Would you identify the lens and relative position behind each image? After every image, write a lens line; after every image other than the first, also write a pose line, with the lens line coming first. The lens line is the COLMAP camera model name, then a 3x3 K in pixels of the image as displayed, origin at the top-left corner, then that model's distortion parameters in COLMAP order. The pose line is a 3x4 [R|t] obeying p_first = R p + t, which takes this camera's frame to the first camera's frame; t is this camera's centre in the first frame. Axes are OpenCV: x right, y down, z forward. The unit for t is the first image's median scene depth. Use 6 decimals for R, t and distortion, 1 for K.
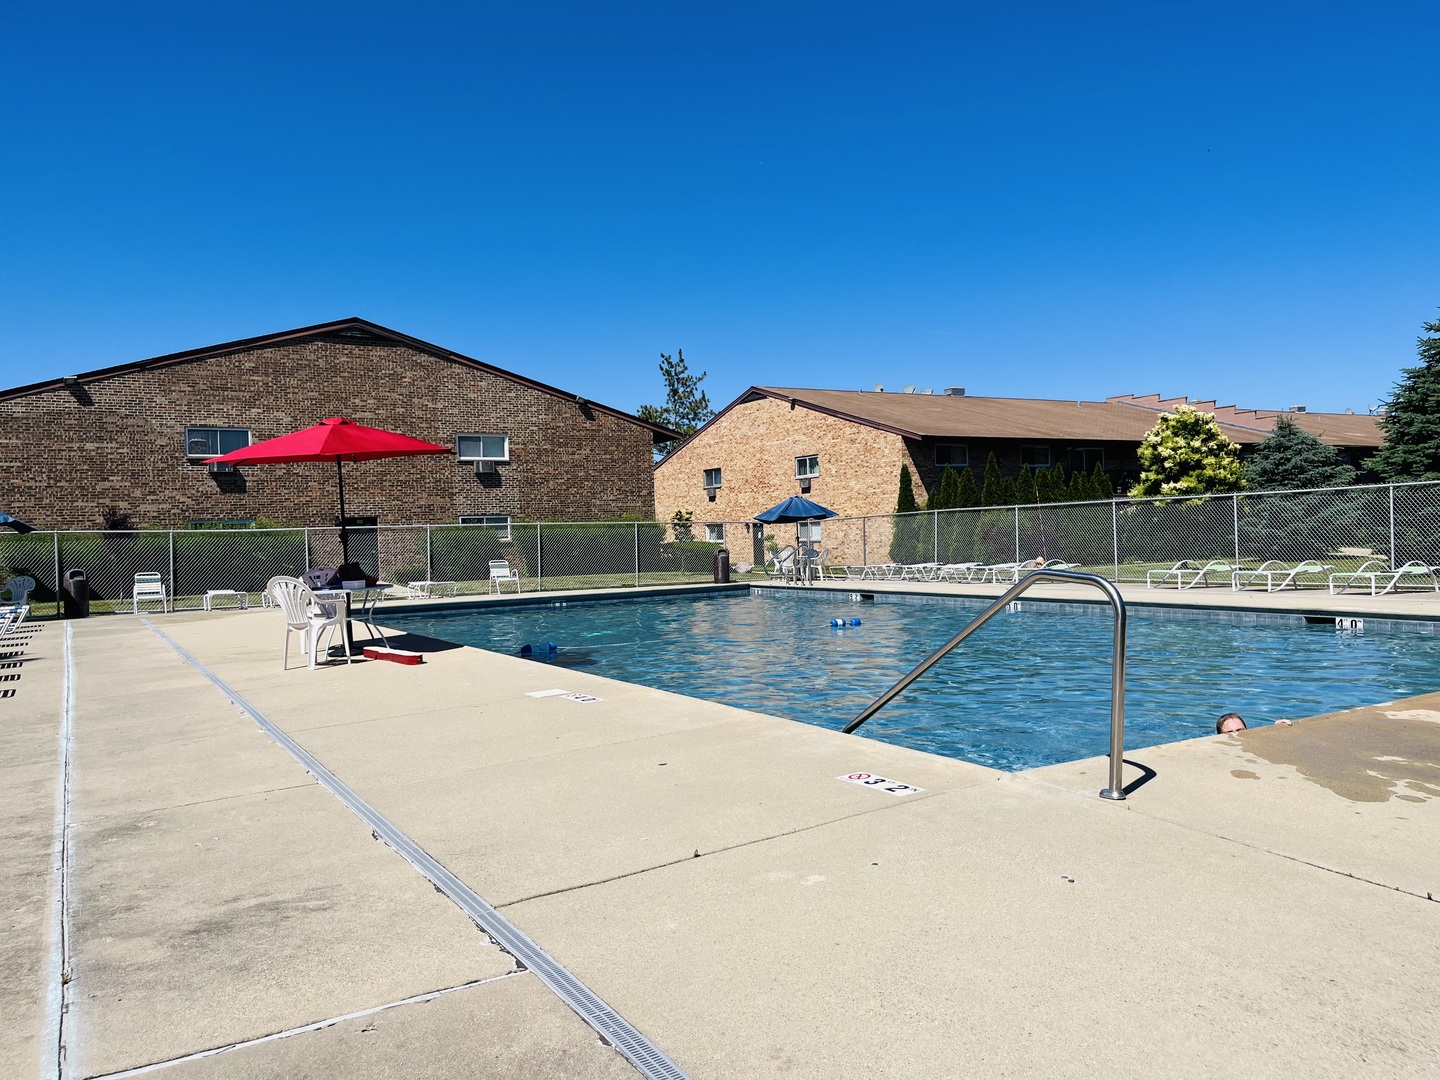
lens RADIAL K [[1088.9, 0, 719.7], [0, 1088.9, 539.5], [0, 0, 1]] dist [-0.003552, -0.008030]
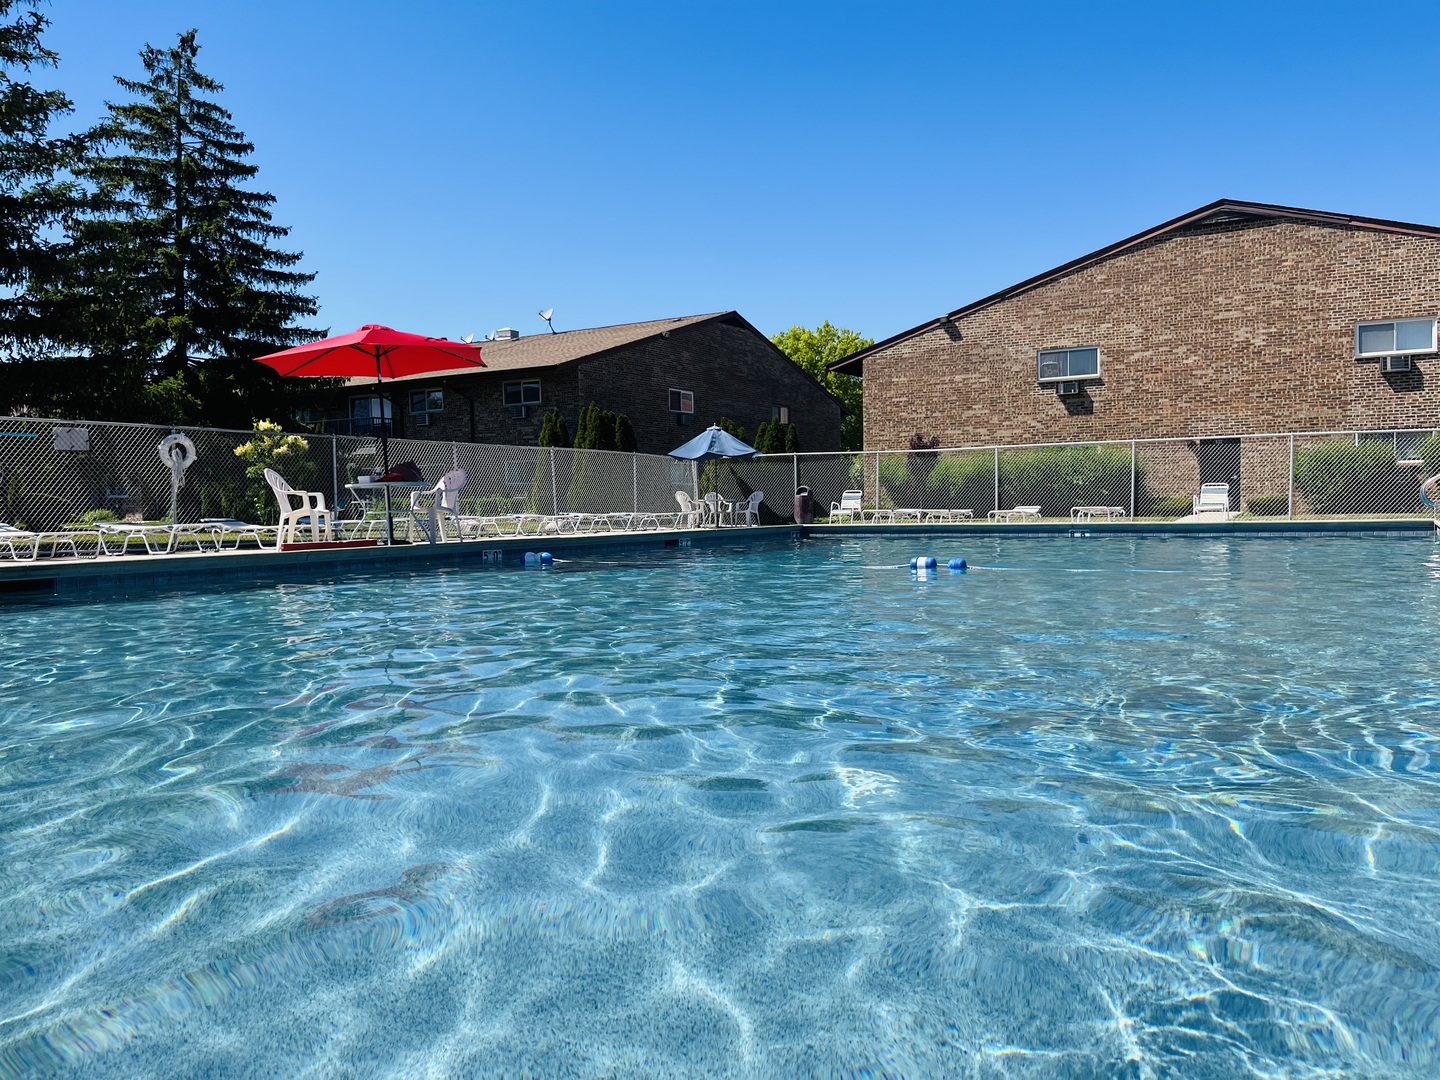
lens RADIAL K [[1088.9, 0, 719.6], [0, 1088.9, 542.0], [0, 0, 1]] dist [-0.003552, -0.008030]
pose [[0.446046, 0.055926, -0.893261, 0.274863], [0.003913, 0.997914, 0.064432, 0.006037], [0.895002, -0.032235, 0.444896, 0.278842]]
